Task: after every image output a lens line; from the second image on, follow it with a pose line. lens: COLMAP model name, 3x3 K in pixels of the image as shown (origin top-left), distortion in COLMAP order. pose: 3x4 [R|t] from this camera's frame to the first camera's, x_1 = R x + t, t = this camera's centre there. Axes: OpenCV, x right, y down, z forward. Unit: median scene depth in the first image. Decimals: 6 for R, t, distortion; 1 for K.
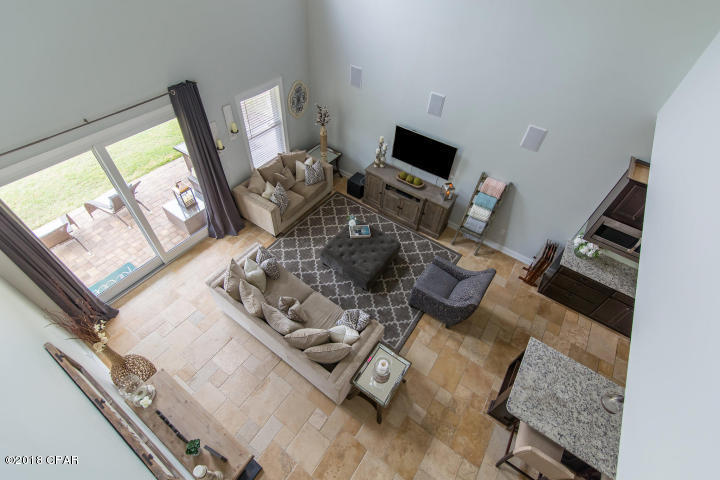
lens RADIAL K [[329.3, 0, 358.7], [0, 329.3, 241.3], [0, 0, 1]] dist [-0.000374, -0.000137]
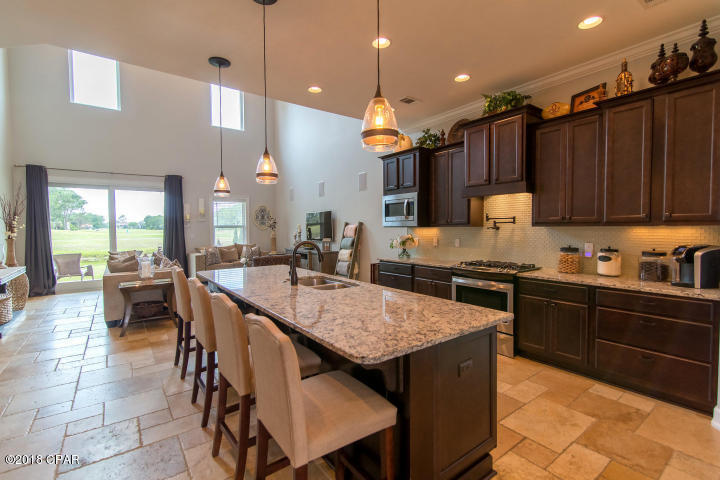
lens RADIAL K [[328.7, 0, 357.4], [0, 328.7, 237.8], [0, 0, 1]] dist [-0.000006, 0.000154]
pose [[0.945043, -0.051648, -0.322839, 0.757317], [-0.197908, 0.695614, -0.690618, 0.625558], [0.260241, 0.716557, 0.647164, 0.243007]]
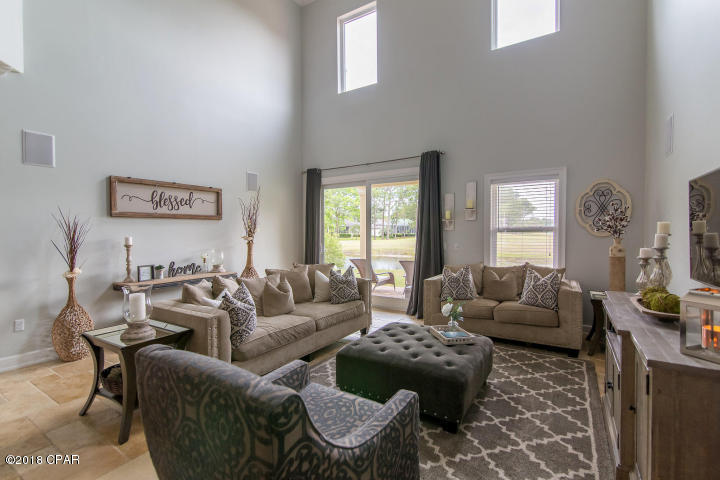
lens RADIAL K [[332.3, 0, 361.1], [0, 332.3, 239.3], [0, 0, 1]] dist [0.004443, 0.000342]
pose [[0.050088, -0.036056, -0.998094, 0.490262], [-0.734261, 0.676096, -0.061272, 0.002357], [0.677017, 0.735930, 0.007390, 0.787198]]
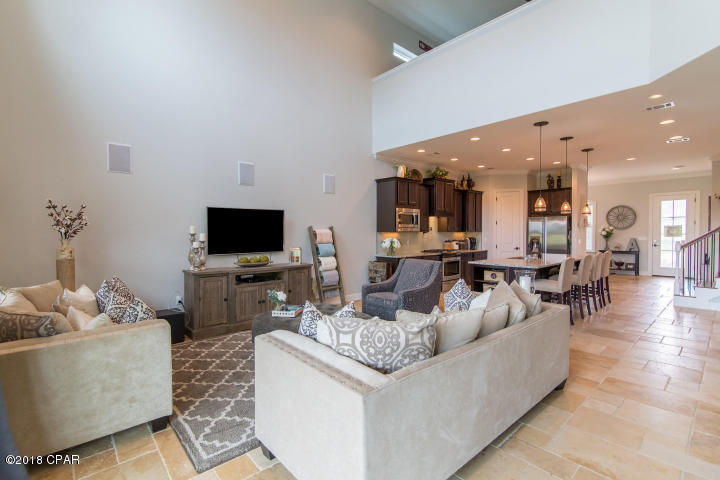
lens RADIAL K [[332.3, 0, 361.1], [0, 332.3, 239.3], [0, 0, 1]] dist [0.004443, 0.000342]
pose [[0.236160, -0.084175, 0.968062, -0.566634], [0.729259, 0.673753, -0.119319, 0.056905], [-0.642191, 0.734146, 0.220499, 0.649003]]
